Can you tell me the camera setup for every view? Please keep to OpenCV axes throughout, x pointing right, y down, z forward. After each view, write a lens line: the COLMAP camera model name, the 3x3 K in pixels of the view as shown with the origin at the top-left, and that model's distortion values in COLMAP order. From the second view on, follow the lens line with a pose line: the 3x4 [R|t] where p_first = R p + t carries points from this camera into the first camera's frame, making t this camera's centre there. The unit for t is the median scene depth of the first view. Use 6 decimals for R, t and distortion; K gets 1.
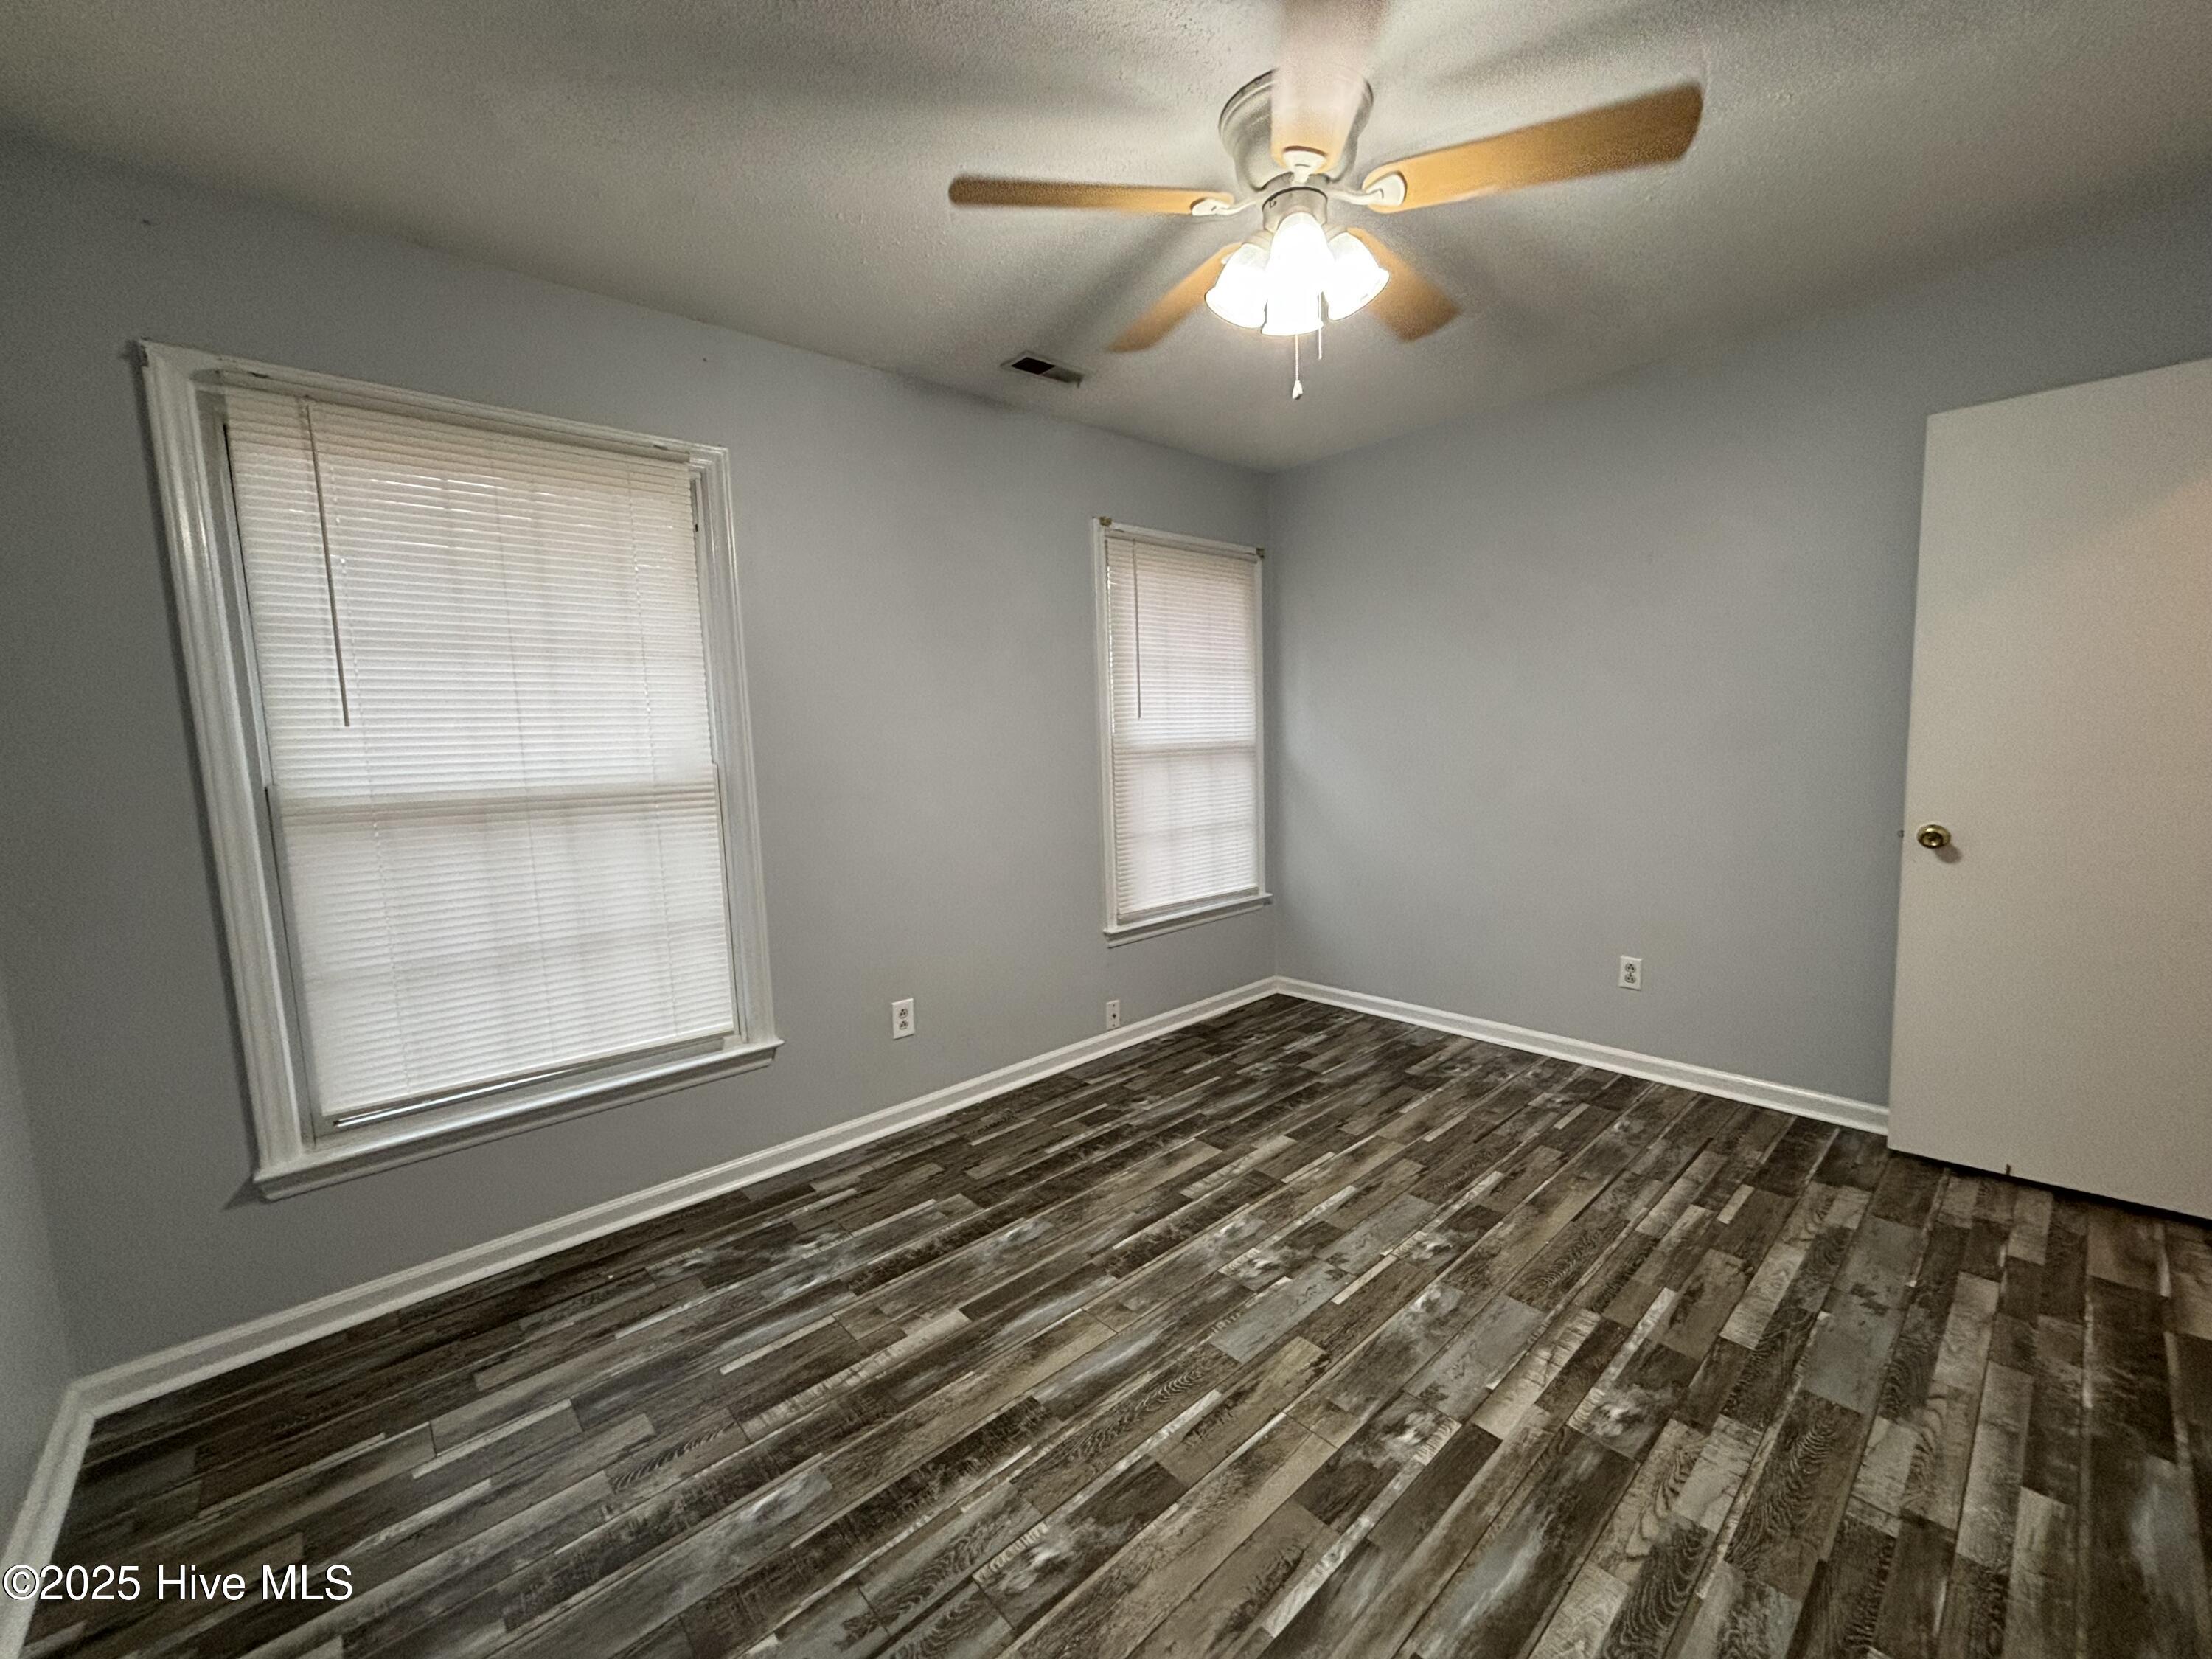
lens RADIAL K [[889.4, 0, 1107.9], [0, 889.4, 827.3], [0, 0, 1]] dist [0.009809, 0.000483]
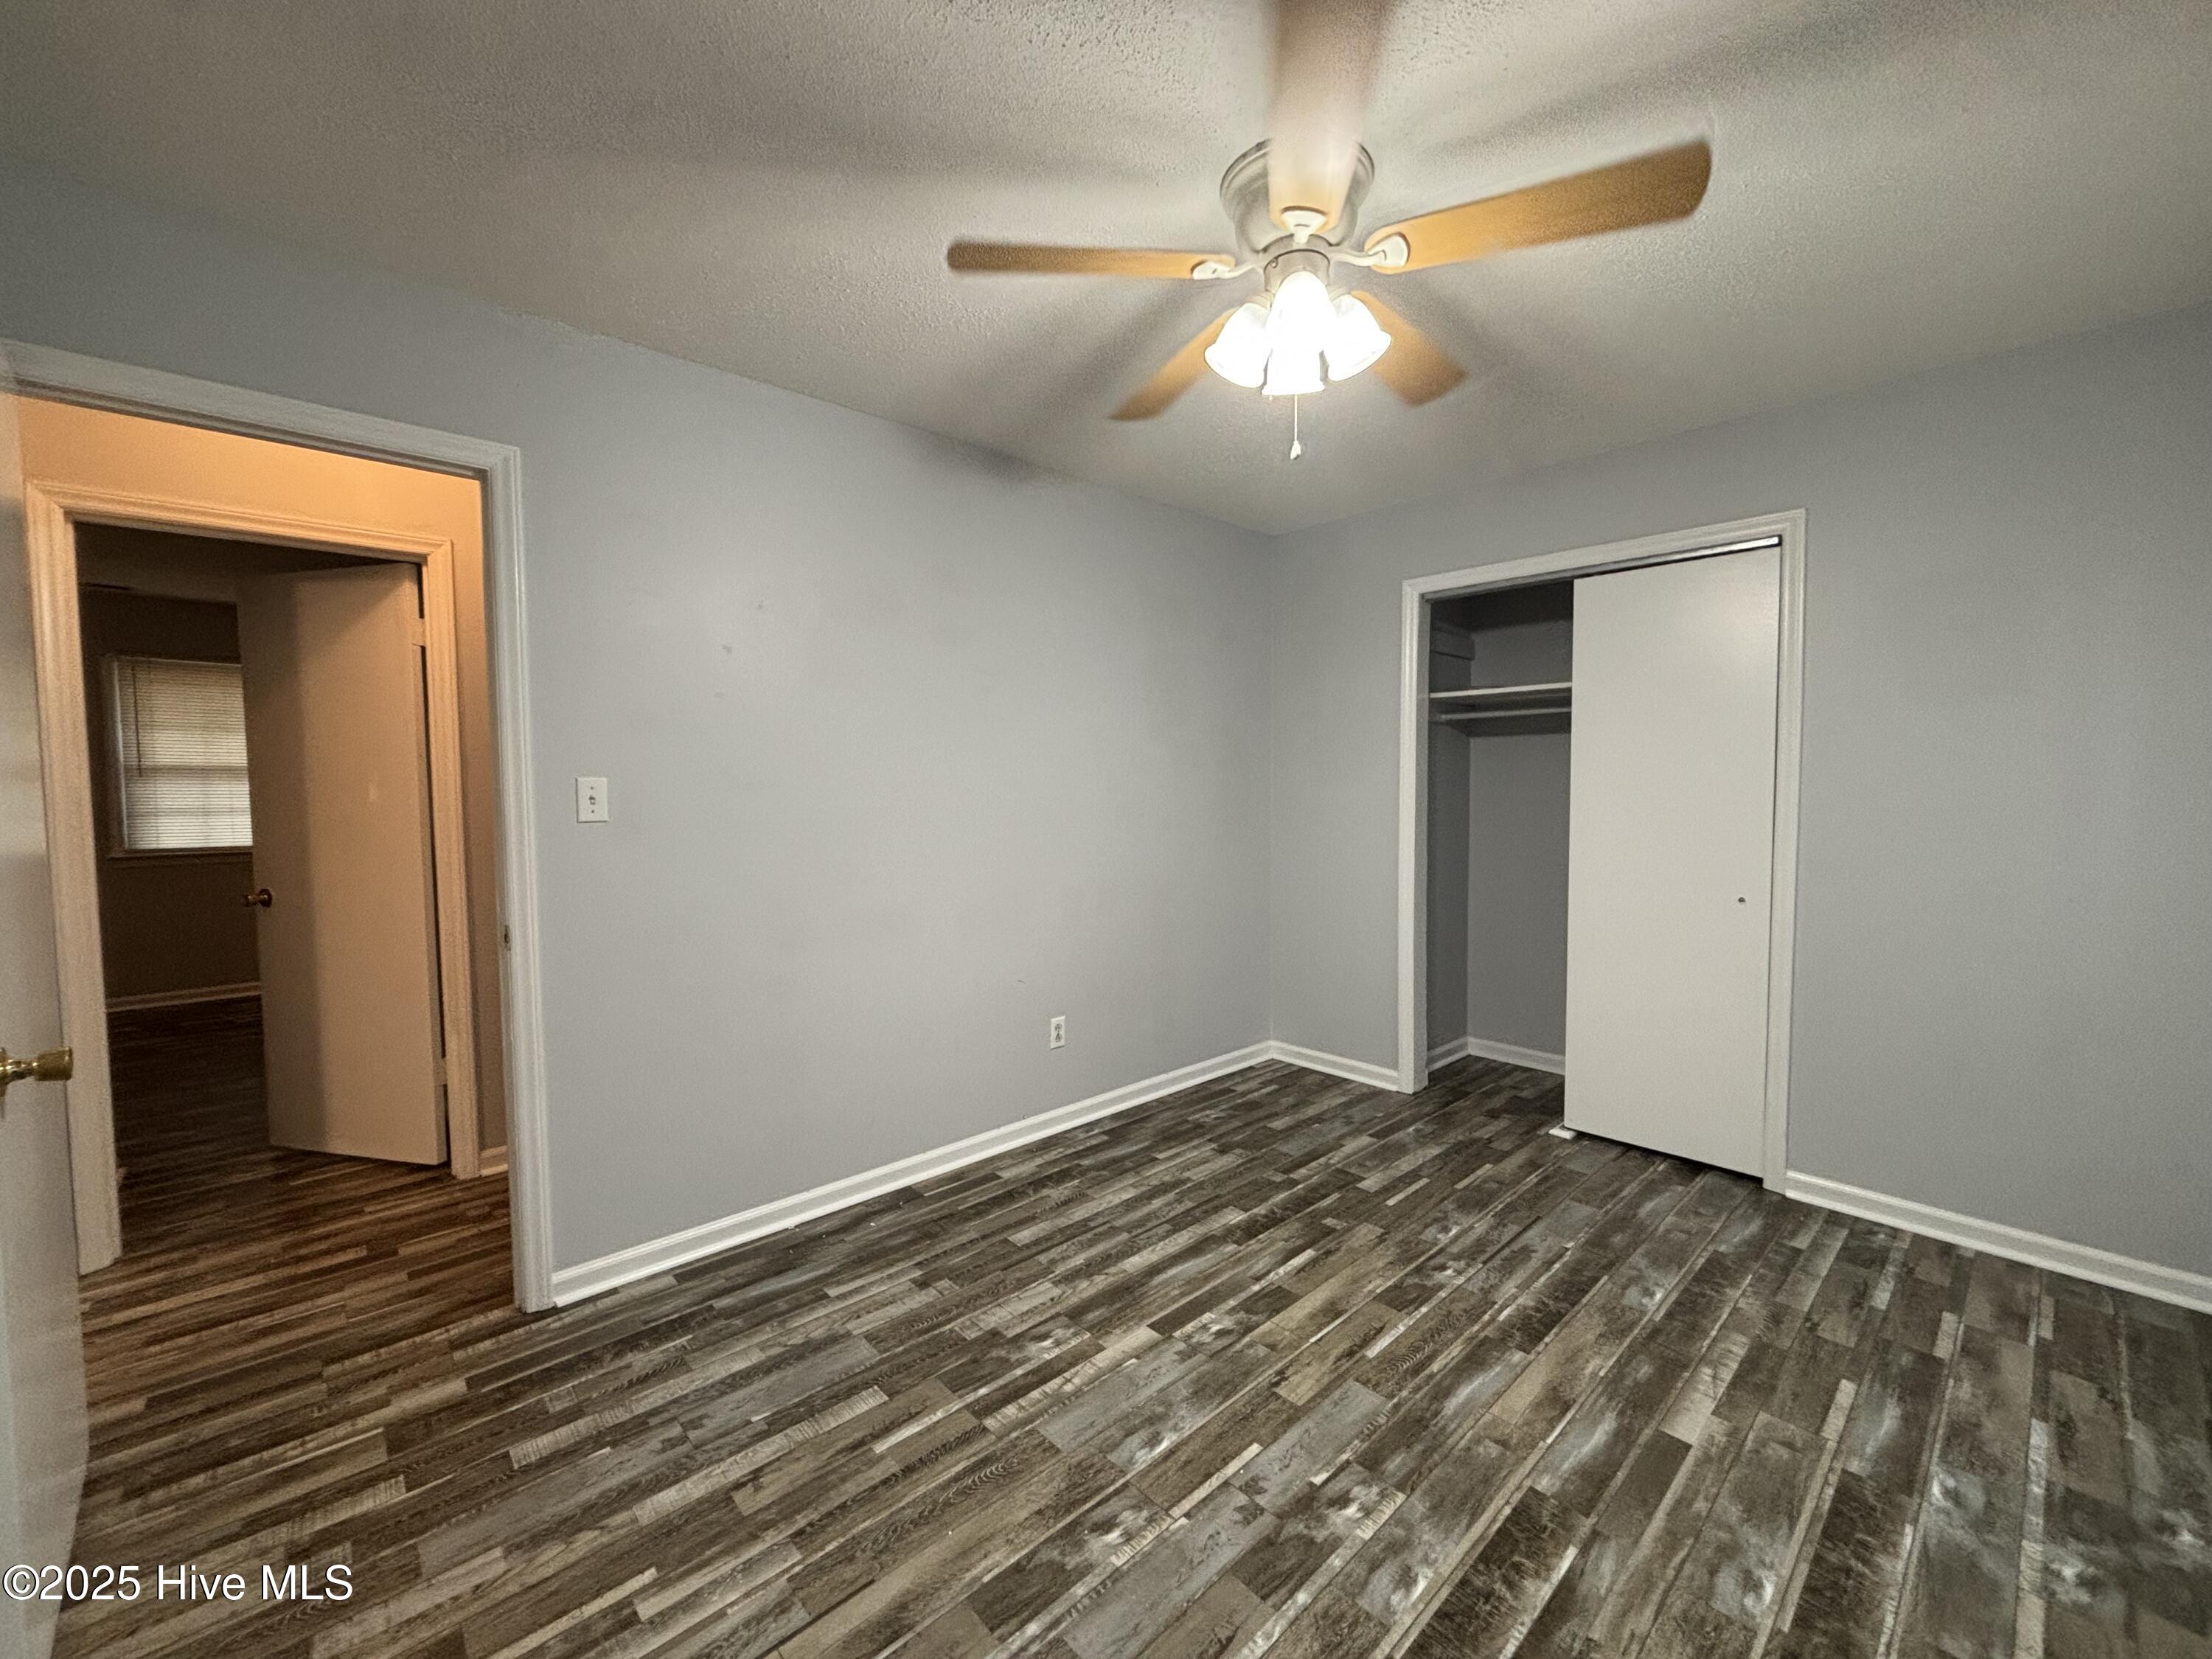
lens RADIAL K [[889.4, 0, 1107.9], [0, 889.4, 827.3], [0, 0, 1]] dist [0.009809, 0.000483]
pose [[-0.999263, 0.037869, -0.006321, 0.372057], [0.036418, 0.987047, 0.156243, -0.203649], [0.012156, 0.155898, -0.987698, 1.709893]]
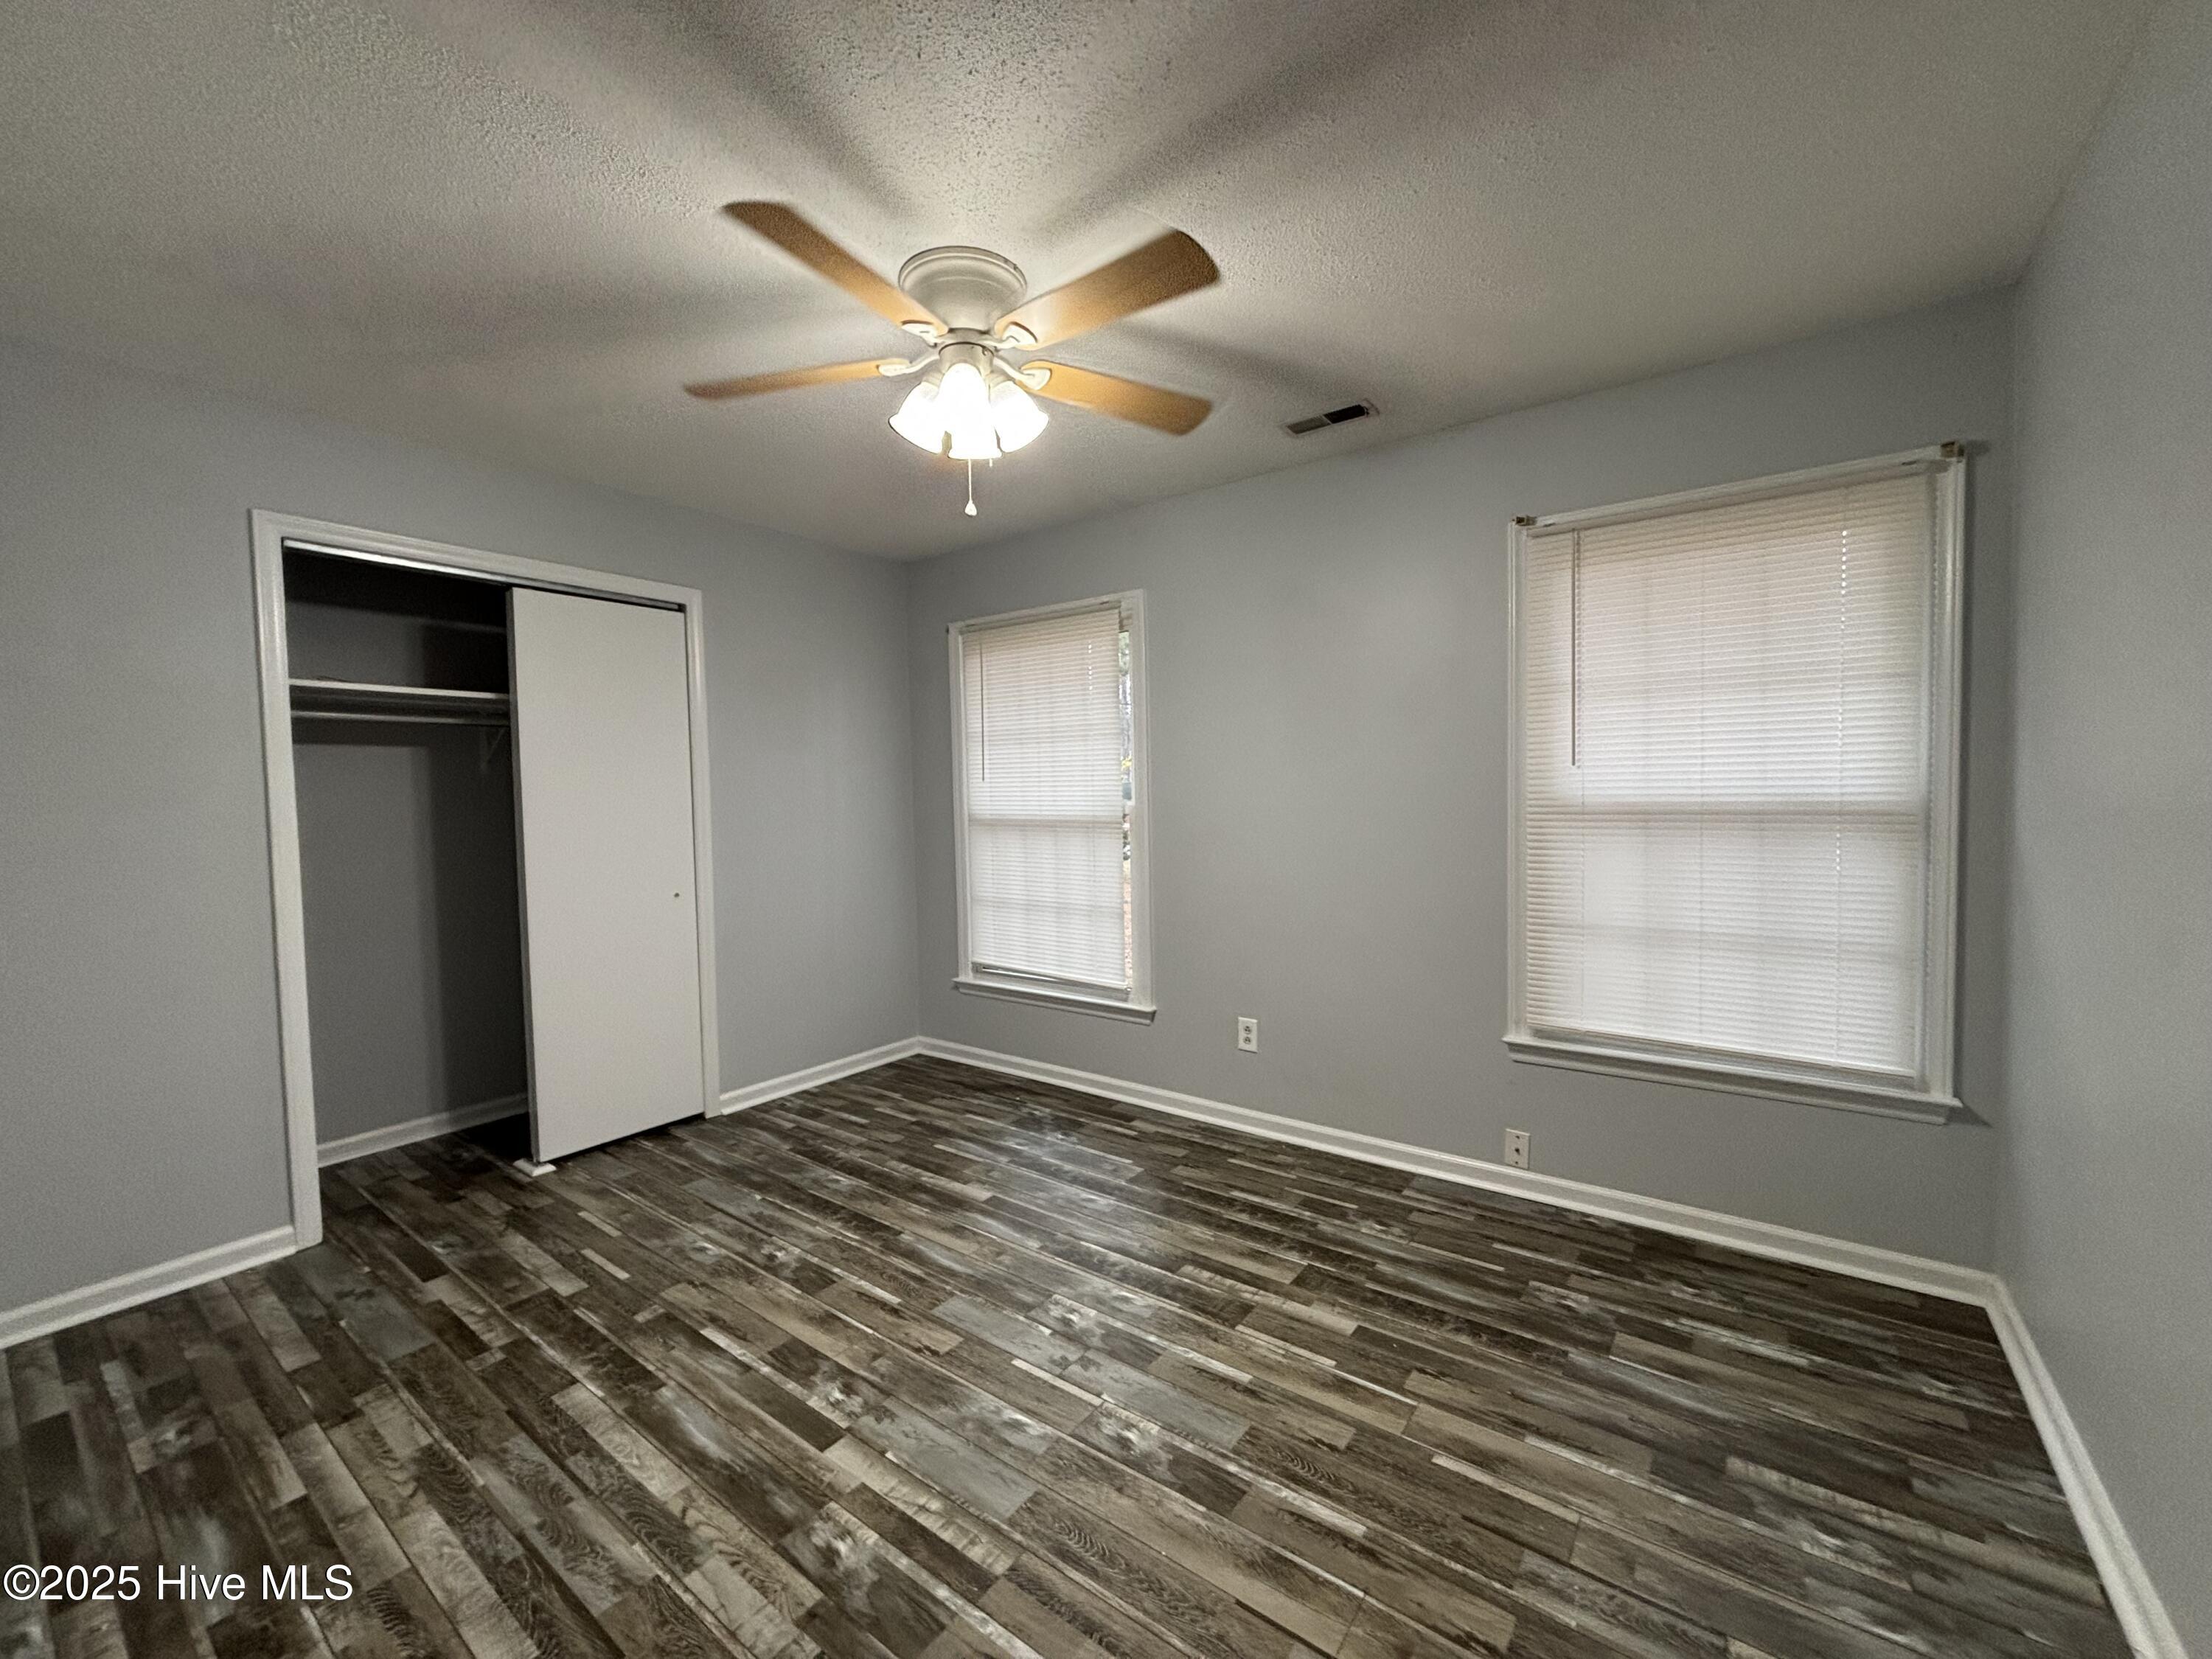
lens RADIAL K [[897.4, 0, 1105.1], [0, 897.4, 806.8], [0, 0, 1]] dist [0.003490, 0.000531]
pose [[0.189372, 0.043379, -0.980947, 1.201102], [-0.093619, 0.995270, 0.025940, -0.123149], [0.977432, 0.086923, 0.192538, 0.820633]]
